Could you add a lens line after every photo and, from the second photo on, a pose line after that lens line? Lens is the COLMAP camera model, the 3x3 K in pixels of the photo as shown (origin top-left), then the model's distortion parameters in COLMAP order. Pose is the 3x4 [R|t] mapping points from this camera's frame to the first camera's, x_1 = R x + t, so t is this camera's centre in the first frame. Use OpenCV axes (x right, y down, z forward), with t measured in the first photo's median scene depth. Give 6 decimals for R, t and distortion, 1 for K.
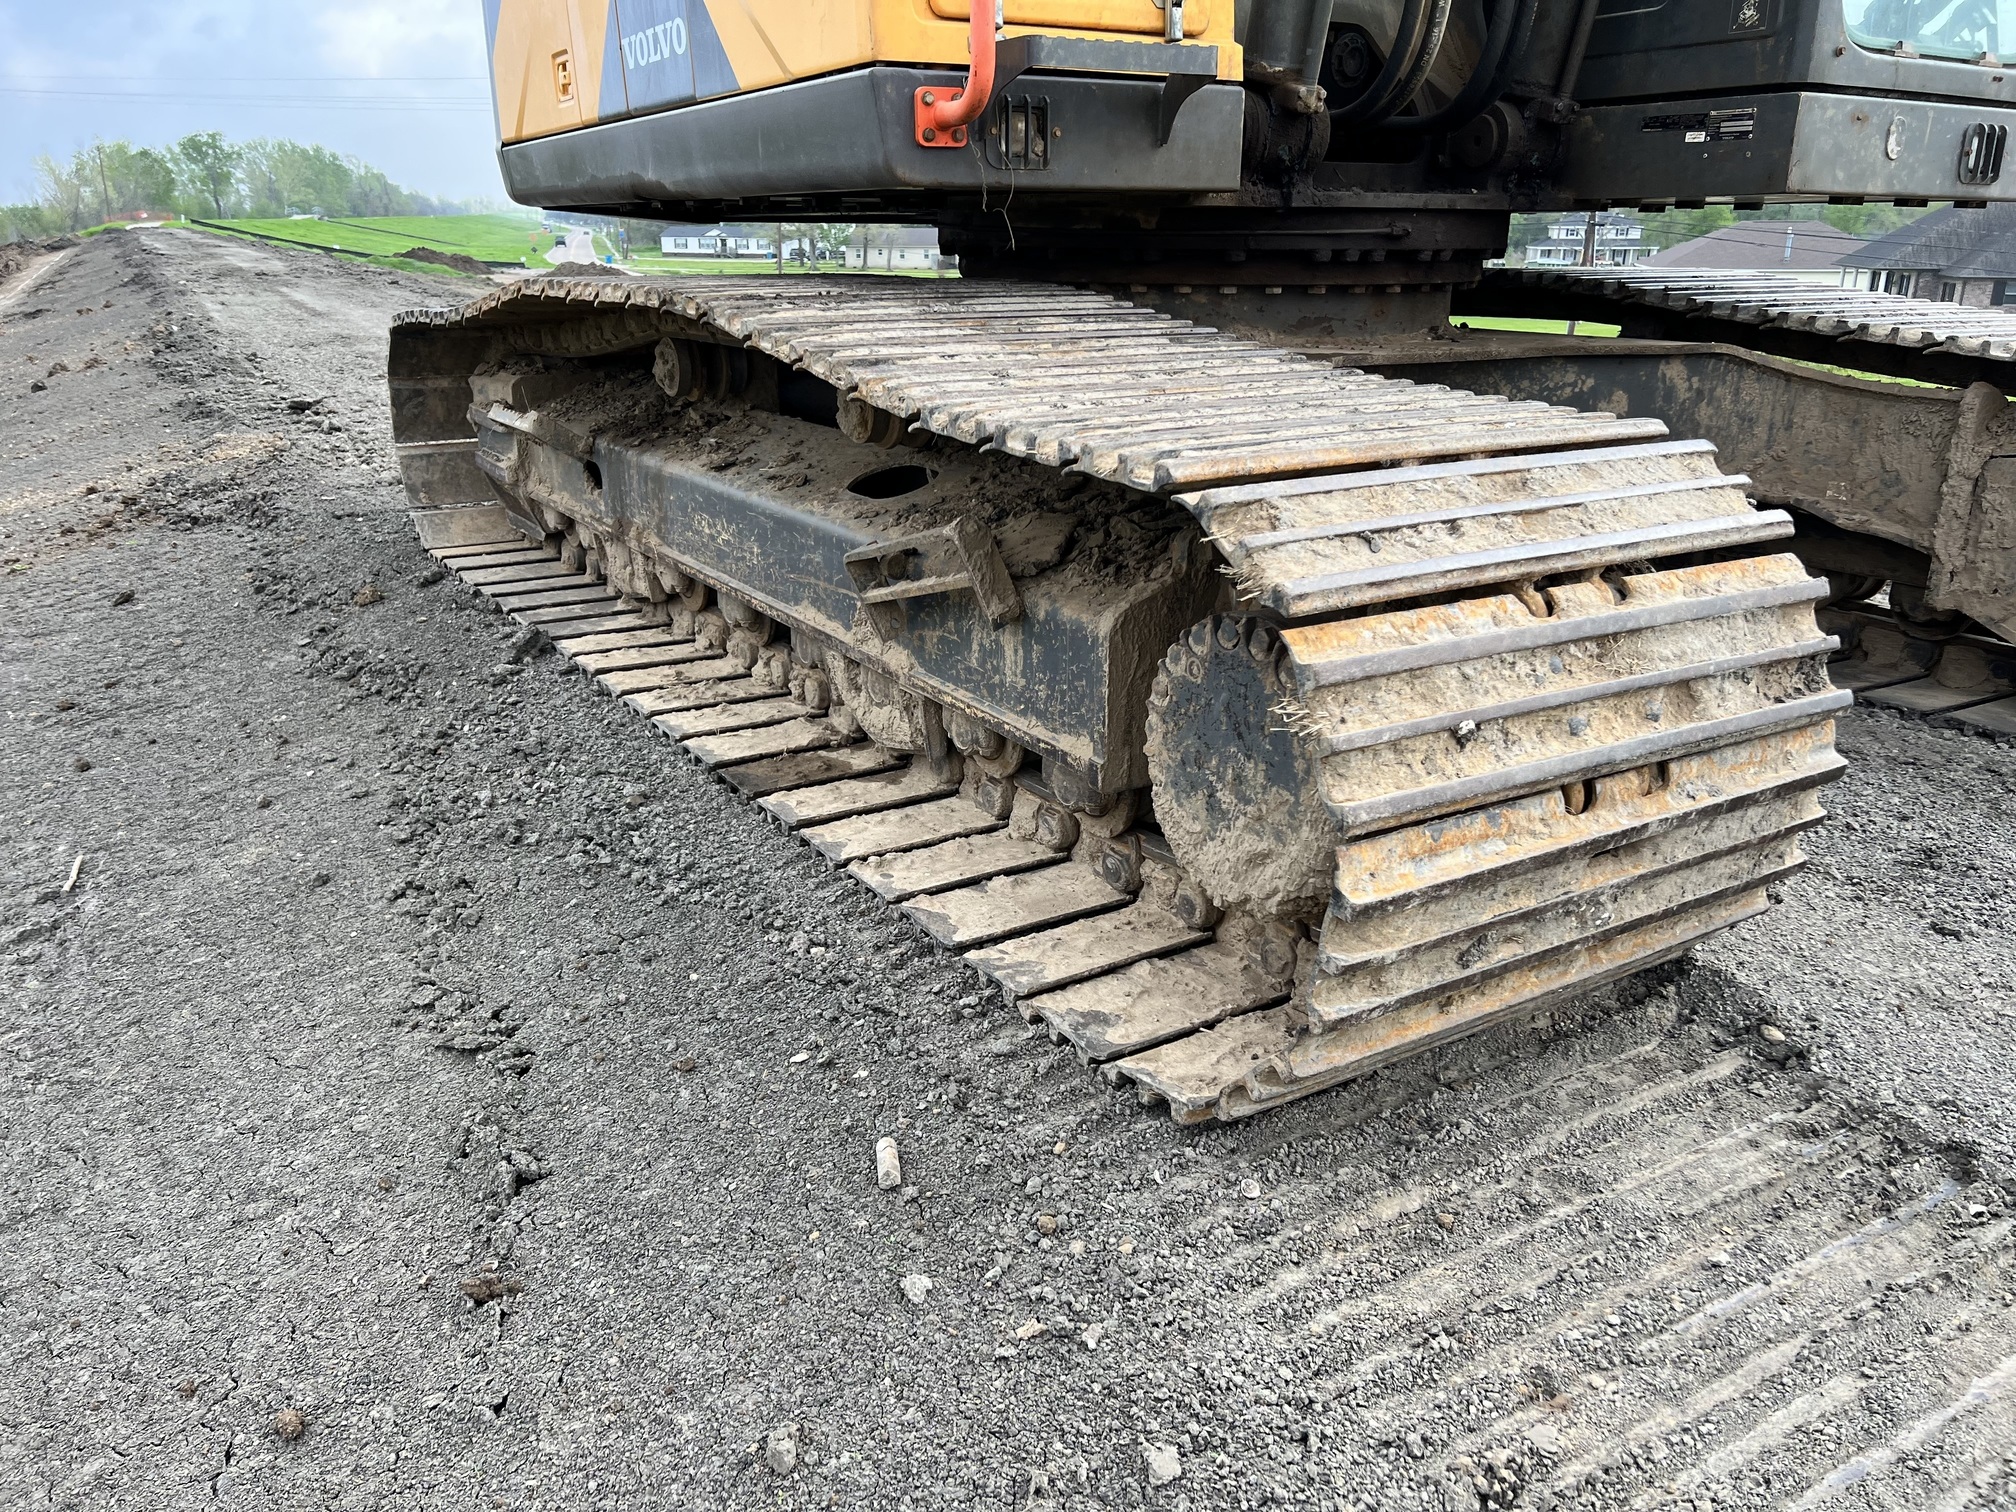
lens RADIAL K [[1523.8, 0, 1011.3], [0, 1523.8, 768.1], [0, 0, 1]] dist [0.039518, -0.039406]
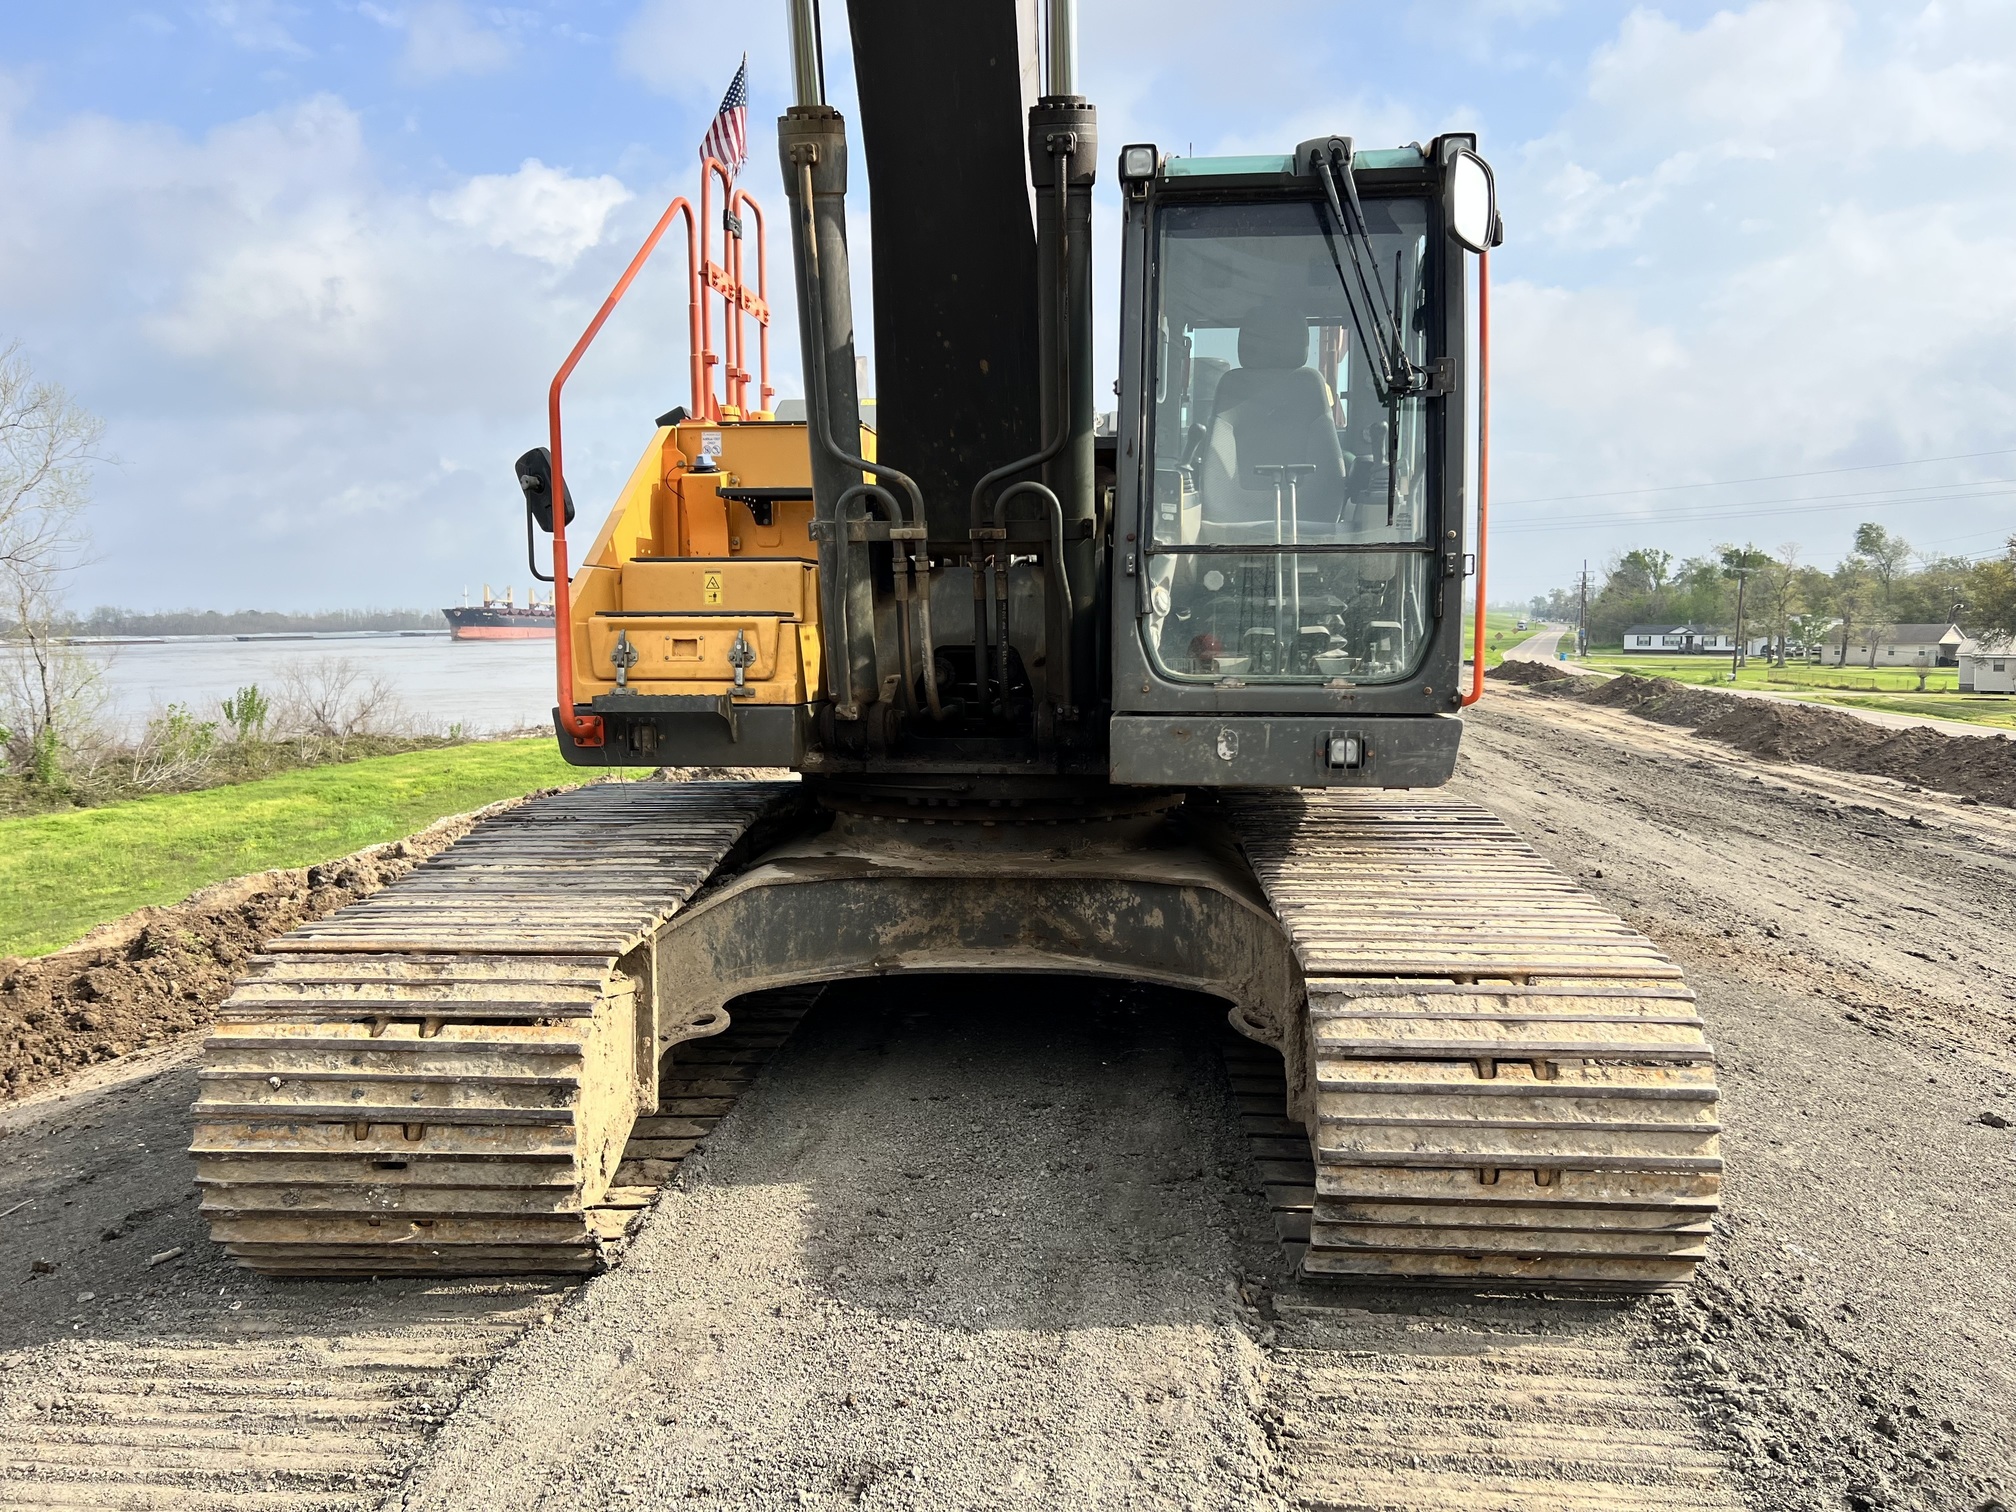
lens RADIAL K [[1498.9, 0, 1049.1], [0, 1498.9, 751.4], [0, 0, 1]] dist [0.005984, 0.004412]
pose [[0.828374, 0.039286, -0.558796, 1.155107], [-0.178635, 0.963984, -0.197040, -0.122506], [0.530929, 0.263043, 0.805557, -0.114073]]
